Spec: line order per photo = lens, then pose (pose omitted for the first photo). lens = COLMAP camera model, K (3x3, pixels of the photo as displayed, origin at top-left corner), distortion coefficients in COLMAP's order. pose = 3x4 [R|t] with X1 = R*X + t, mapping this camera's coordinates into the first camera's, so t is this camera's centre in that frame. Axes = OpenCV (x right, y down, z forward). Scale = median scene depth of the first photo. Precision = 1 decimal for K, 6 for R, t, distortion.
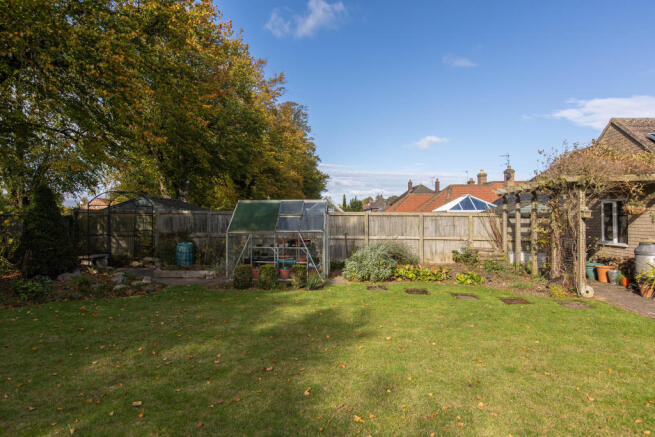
lens RADIAL K [[416.9, 0, 327.5], [0, 416.9, 218.5], [0, 0, 1]] dist [-0.003290, -0.000890]
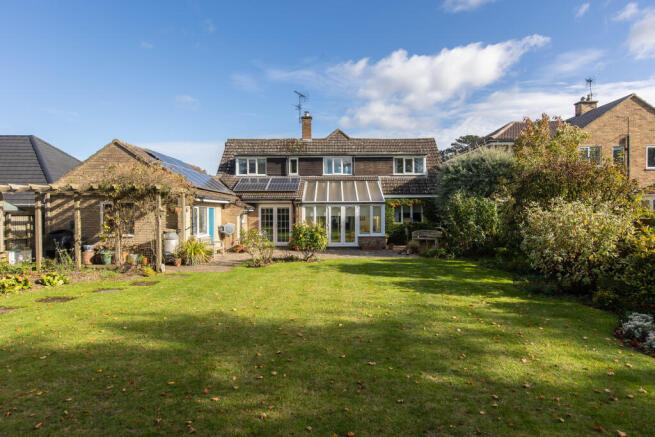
lens RADIAL K [[384.2, 0, 327.5], [0, 384.2, 218.5], [0, 0, 1]] dist [-0.002647, -0.000215]
pose [[-0.084033, -0.011789, 0.996393, -0.450353], [0.004250, 0.999917, 0.012189, -0.003104], [-0.996454, 0.005259, -0.083976, 0.346097]]
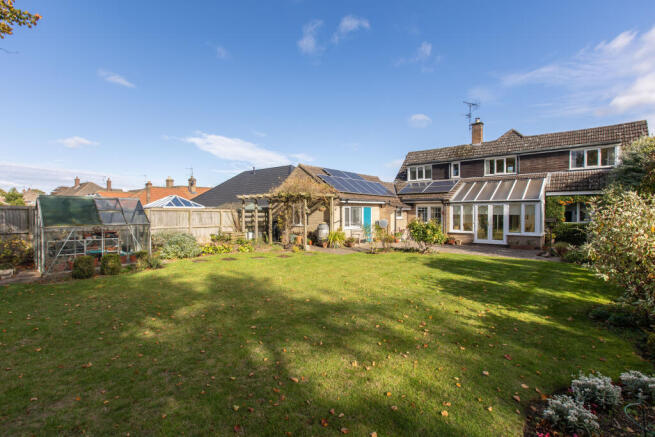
lens RADIAL K [[302.1, 0, 327.5], [0, 302.1, 218.5], [0, 0, 1]] dist [0.002546, 0.000630]
pose [[0.578946, -0.016282, 0.815204, -0.351225], [-0.001001, 0.999786, 0.020680, -0.002586], [-0.815366, -0.012788, 0.578805, 0.022503]]
